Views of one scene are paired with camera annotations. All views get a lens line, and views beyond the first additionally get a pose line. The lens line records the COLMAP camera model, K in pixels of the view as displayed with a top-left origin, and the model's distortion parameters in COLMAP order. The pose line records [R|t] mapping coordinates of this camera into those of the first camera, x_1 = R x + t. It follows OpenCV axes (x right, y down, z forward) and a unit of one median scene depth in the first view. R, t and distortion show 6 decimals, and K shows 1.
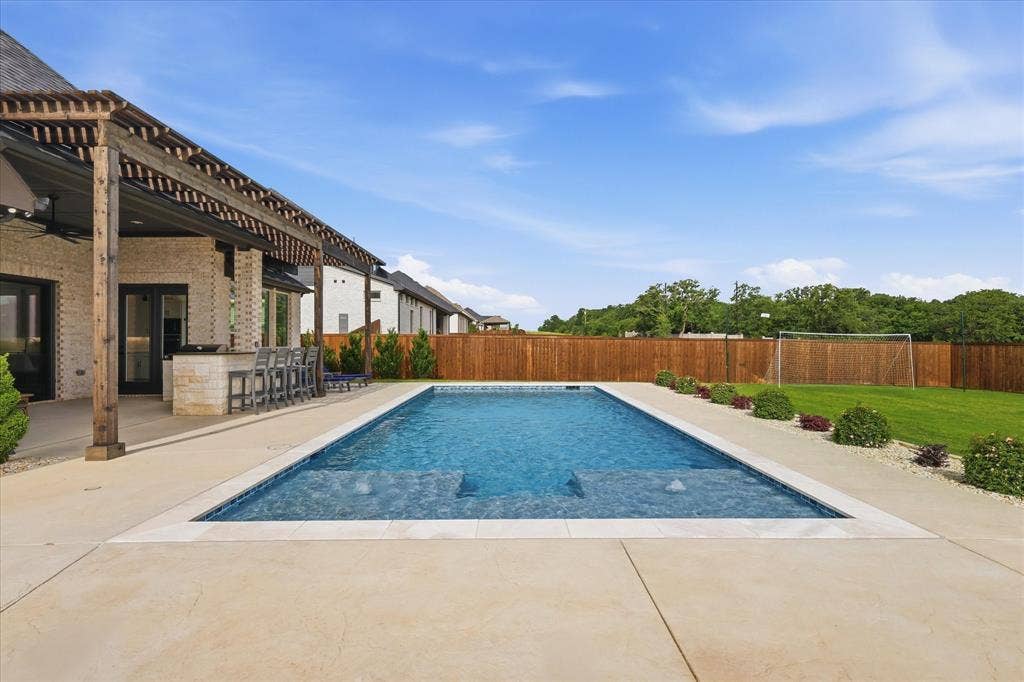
lens RADIAL K [[443.9, 0, 512.0], [0, 443.9, 341.0], [0, 0, 1]] dist [0.002127, 0.000491]
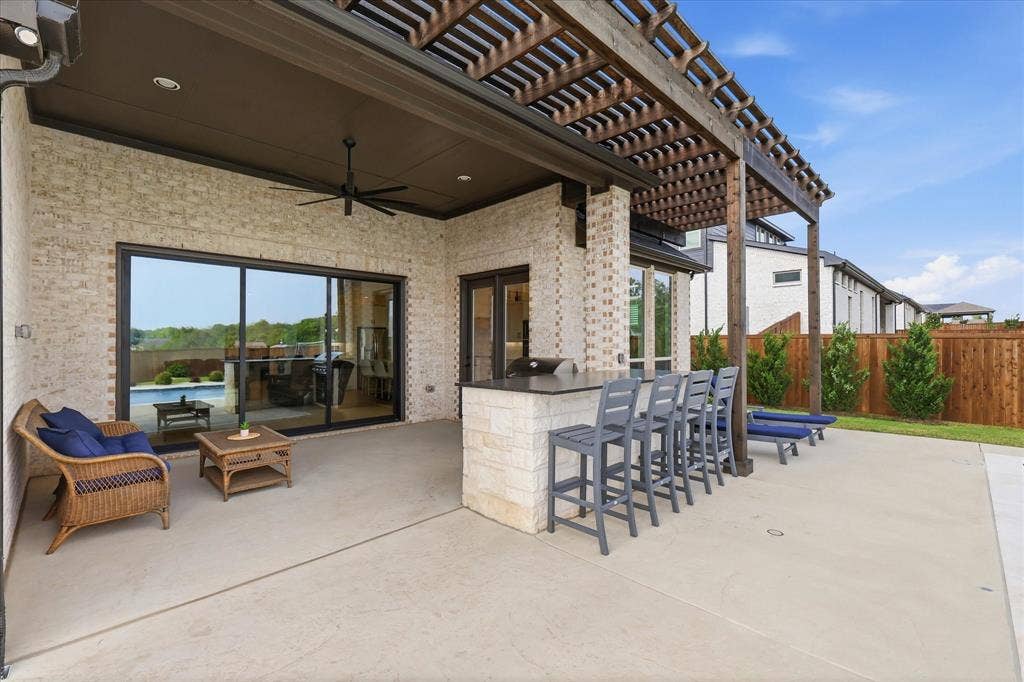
lens RADIAL K [[443.9, 0, 512.0], [0, 443.9, 341.0], [0, 0, 1]] dist [0.002127, 0.000491]
pose [[0.694184, -0.002839, -0.719792, -0.274318], [0.003502, 0.999994, -0.000567, -0.014260], [0.719789, -0.002127, 0.694189, 0.525494]]
